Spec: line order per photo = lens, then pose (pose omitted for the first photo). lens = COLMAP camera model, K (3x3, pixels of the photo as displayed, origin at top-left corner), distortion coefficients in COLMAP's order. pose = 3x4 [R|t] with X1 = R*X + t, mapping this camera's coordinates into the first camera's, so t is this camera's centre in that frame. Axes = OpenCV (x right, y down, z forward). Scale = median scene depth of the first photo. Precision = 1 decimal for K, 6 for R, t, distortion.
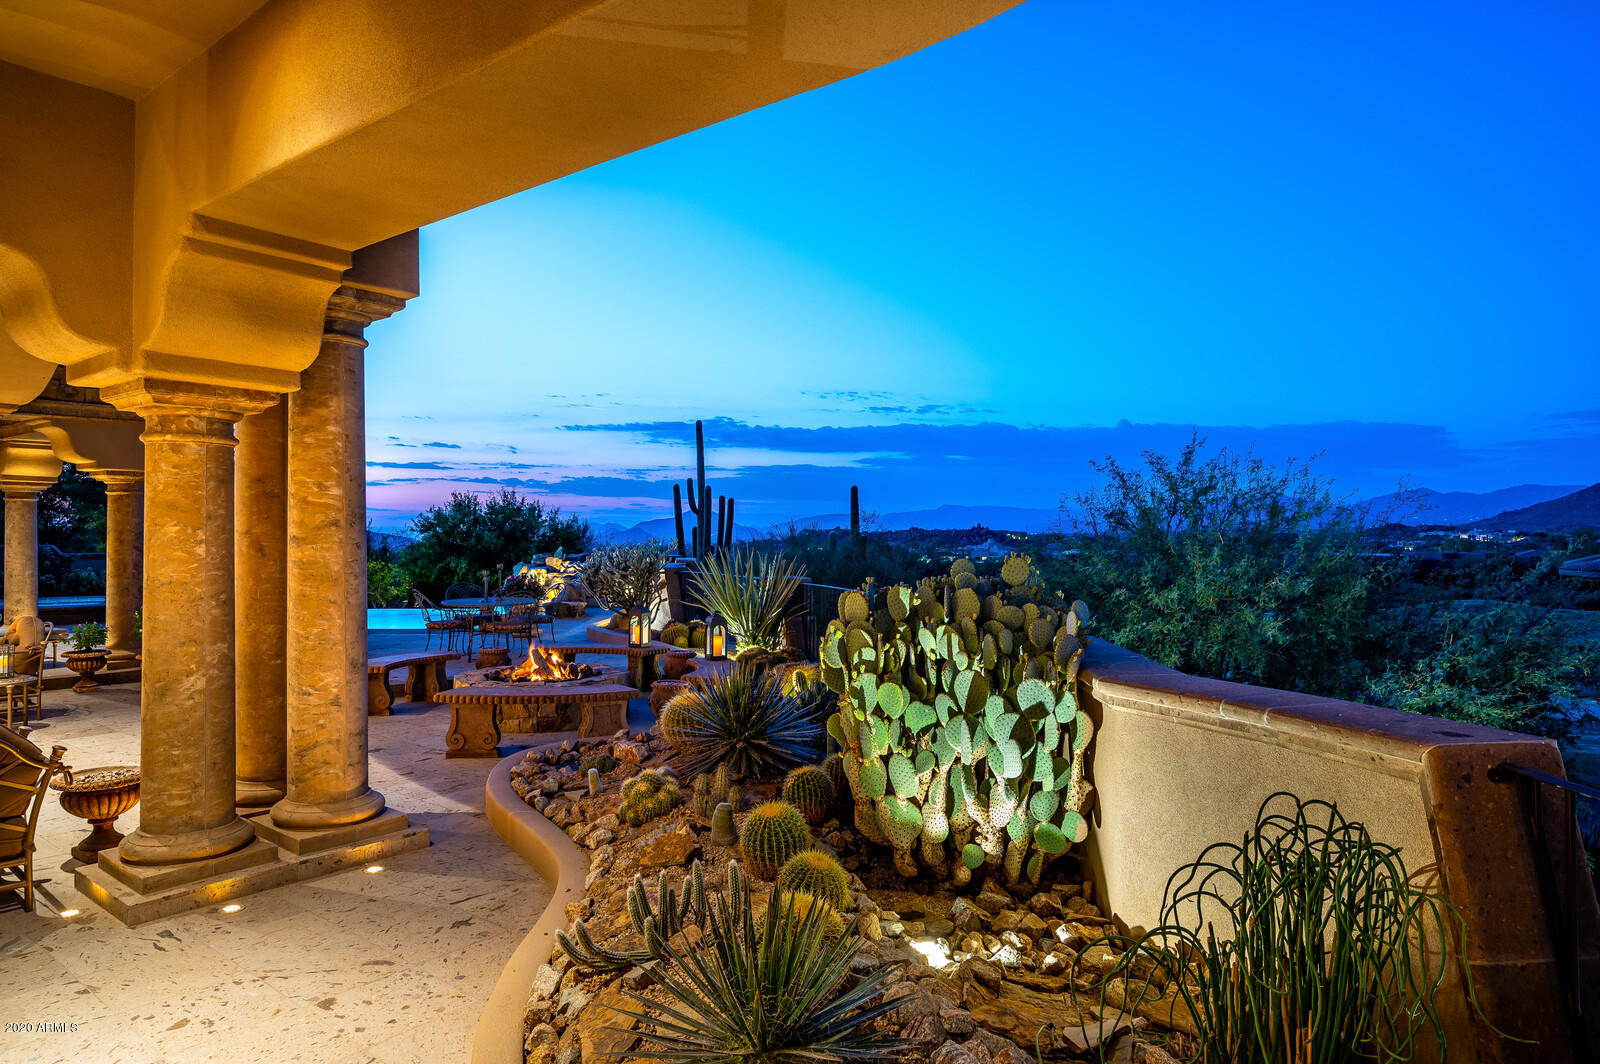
lens RADIAL K [[971.3, 0, 798.7], [0, 971.3, 521.7], [0, 0, 1]] dist [0.010234, 0.002133]
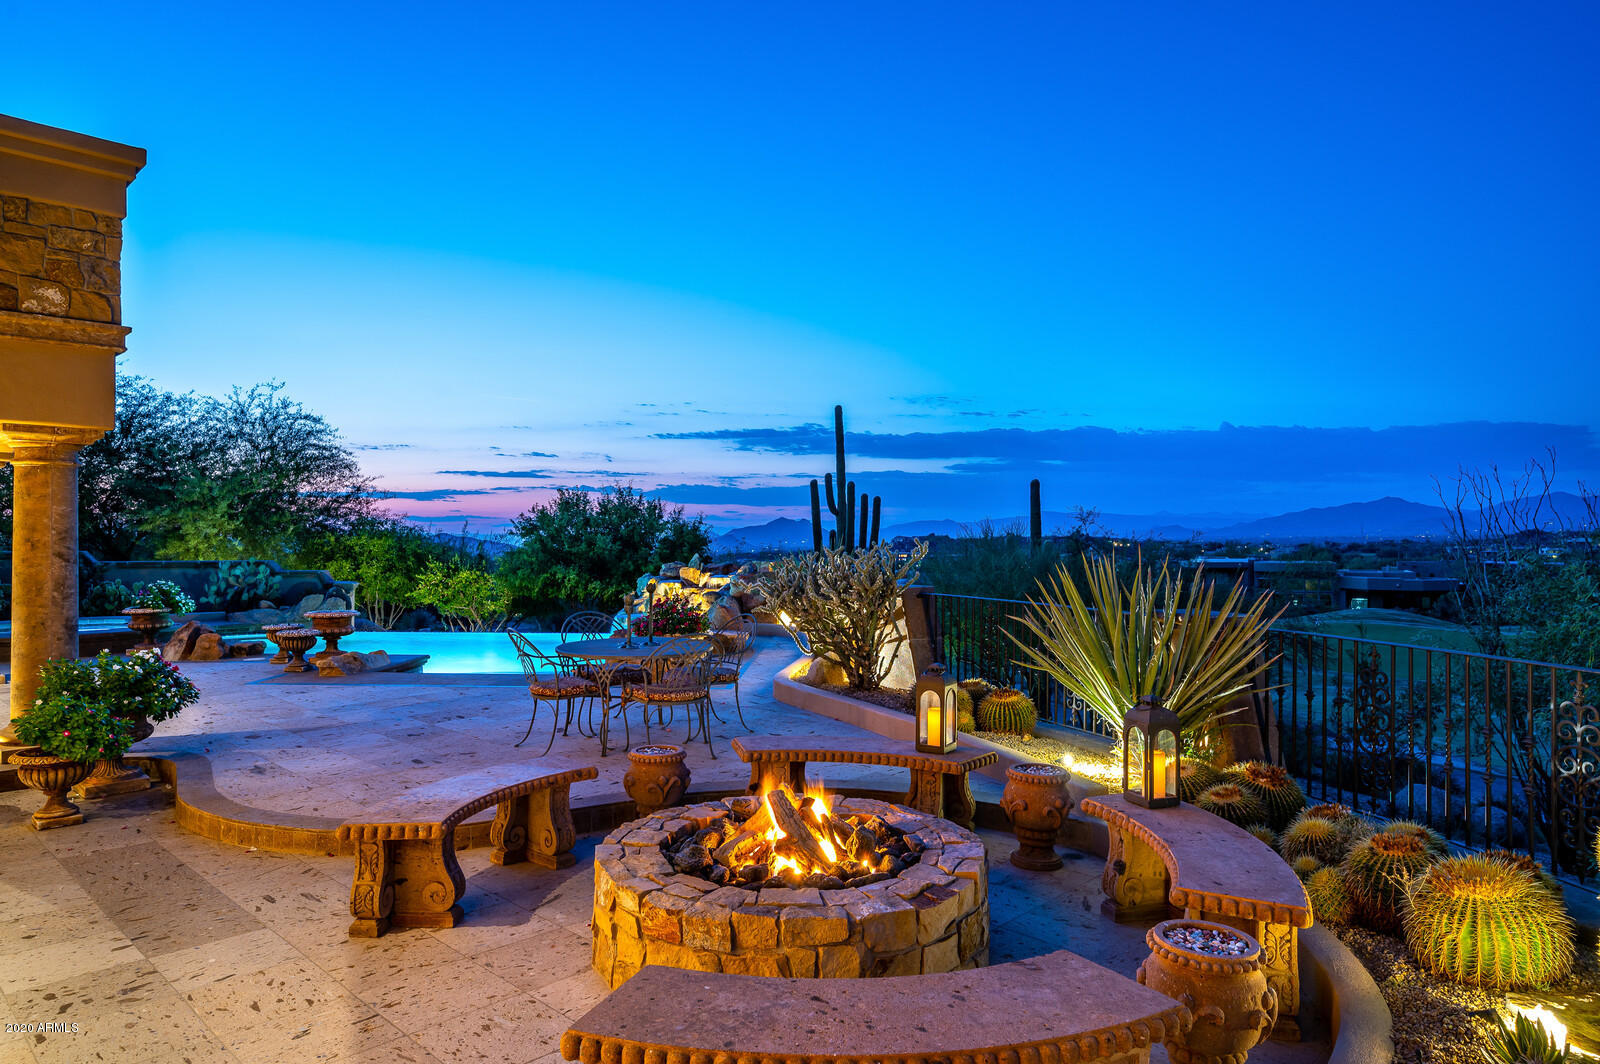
lens RADIAL K [[971.3, 0, 796.5], [0, 971.3, 534.8], [0, 0, 1]] dist [0.010234, 0.002133]
pose [[0.995523, -0.001076, -0.094511, -0.081447], [0.001684, 0.999978, 0.006354, 0.005278], [0.094503, -0.006485, 0.995503, 0.210003]]
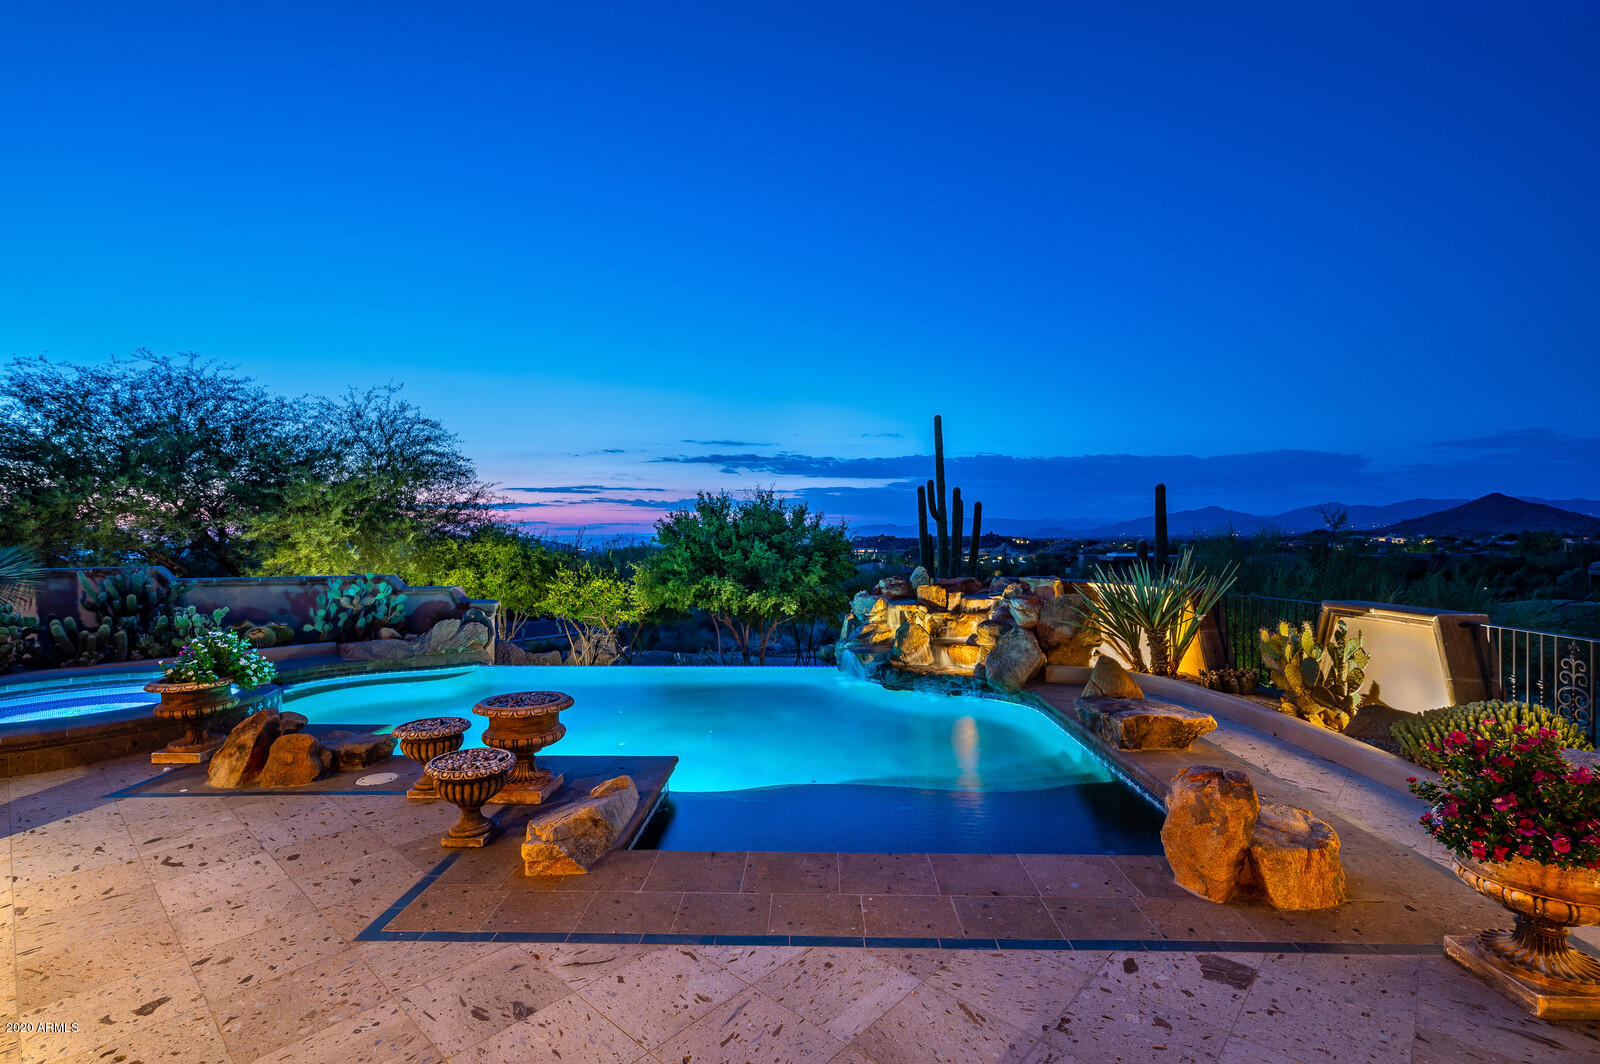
lens RADIAL K [[715.6, 0, 796.3], [0, 715.6, 535.4], [0, 0, 1]] dist [0.013028, 0.000064]
pose [[0.997773, -0.004791, -0.066530, -0.258194], [0.005233, 0.999965, 0.006474, 0.001759], [0.066496, -0.006807, 0.997763, 0.464396]]
